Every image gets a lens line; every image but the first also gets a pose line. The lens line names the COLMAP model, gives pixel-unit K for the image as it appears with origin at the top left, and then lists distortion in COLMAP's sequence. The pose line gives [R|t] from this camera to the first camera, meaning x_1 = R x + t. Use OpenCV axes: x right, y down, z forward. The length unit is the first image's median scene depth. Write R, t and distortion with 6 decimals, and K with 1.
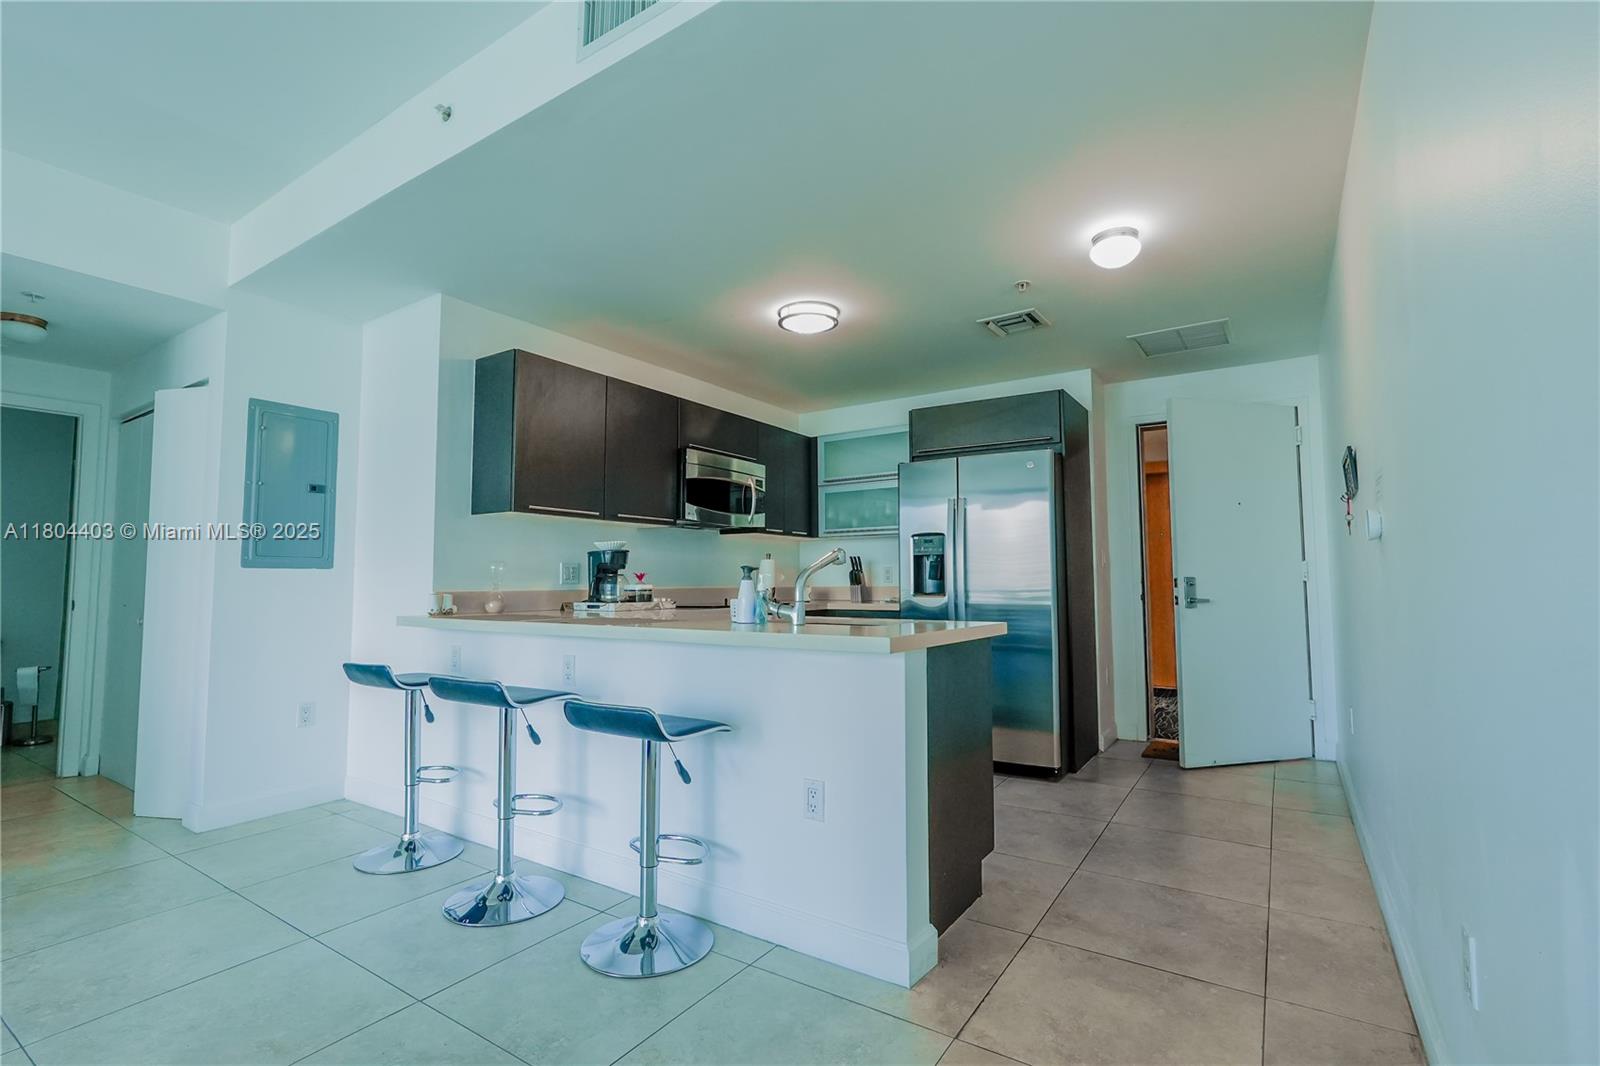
lens RADIAL K [[702.9, 0, 805.4], [0, 702.9, 572.9], [0, 0, 1]] dist [-0.000941, -0.000093]
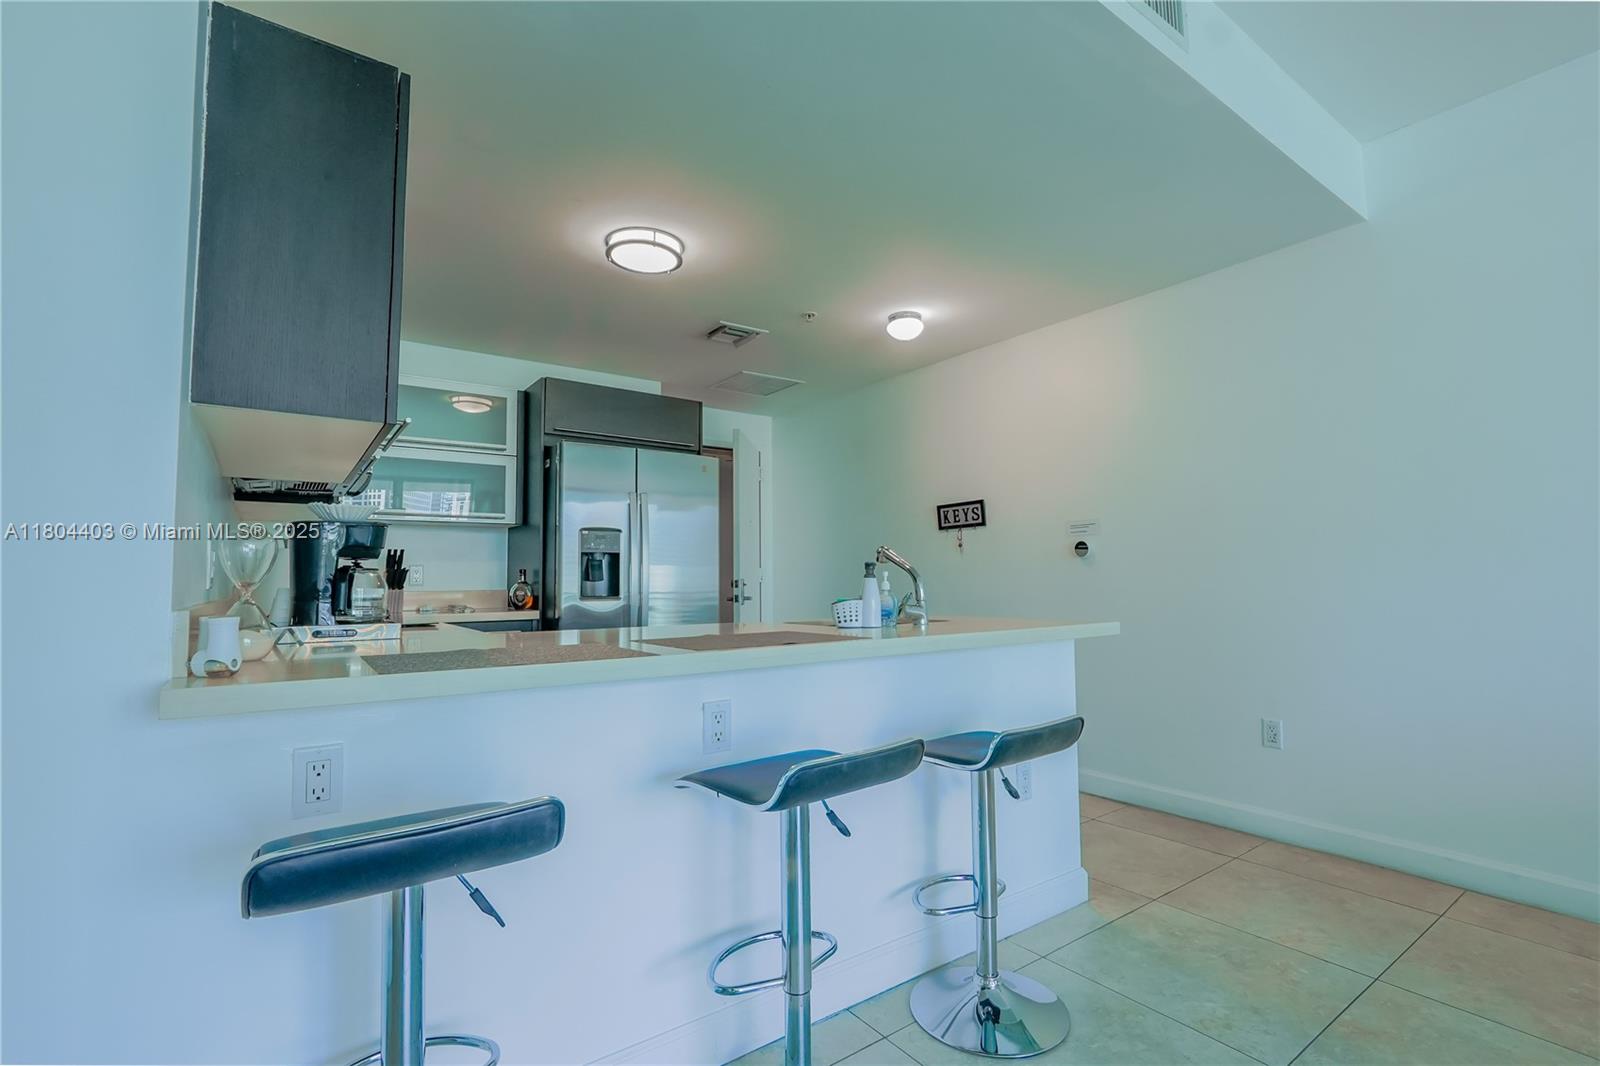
lens RADIAL K [[735.1, 0, 787.4], [0, 735.1, 535.8], [0, 0, 1]] dist [-0.009572, 0.000041]
pose [[0.353131, 0.057694, 0.933793, -0.609434], [-0.001734, 0.998135, -0.061013, 0.008630], [-0.935572, 0.019926, 0.352573, 0.480094]]
